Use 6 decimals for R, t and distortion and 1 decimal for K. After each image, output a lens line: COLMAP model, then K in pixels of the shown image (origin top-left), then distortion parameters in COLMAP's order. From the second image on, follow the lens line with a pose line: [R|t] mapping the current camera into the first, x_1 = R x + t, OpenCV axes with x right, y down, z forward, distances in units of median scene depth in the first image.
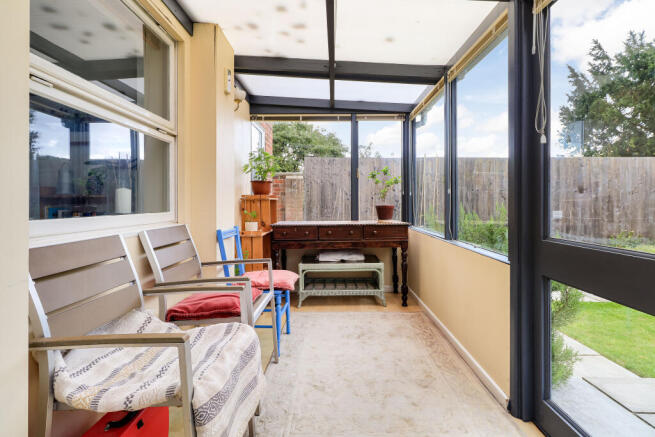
lens RADIAL K [[328.6, 0, 329.5], [0, 328.6, 200.1], [0, 0, 1]] dist [-0.002971, -0.000951]
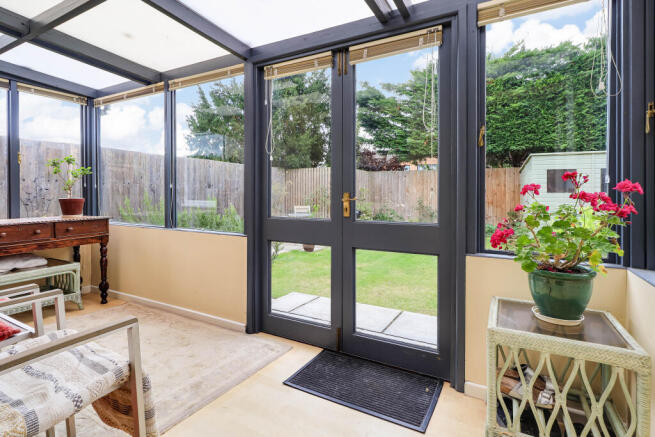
lens RADIAL K [[325.3, 0, 327.7], [0, 325.3, 196.0], [0, 0, 1]] dist [-0.000313, -0.000200]
pose [[0.481252, 0.001429, 0.876581, -0.288621], [-0.008703, 0.999957, 0.003147, 0.000655], [-0.876539, -0.009143, 0.481243, -0.024797]]
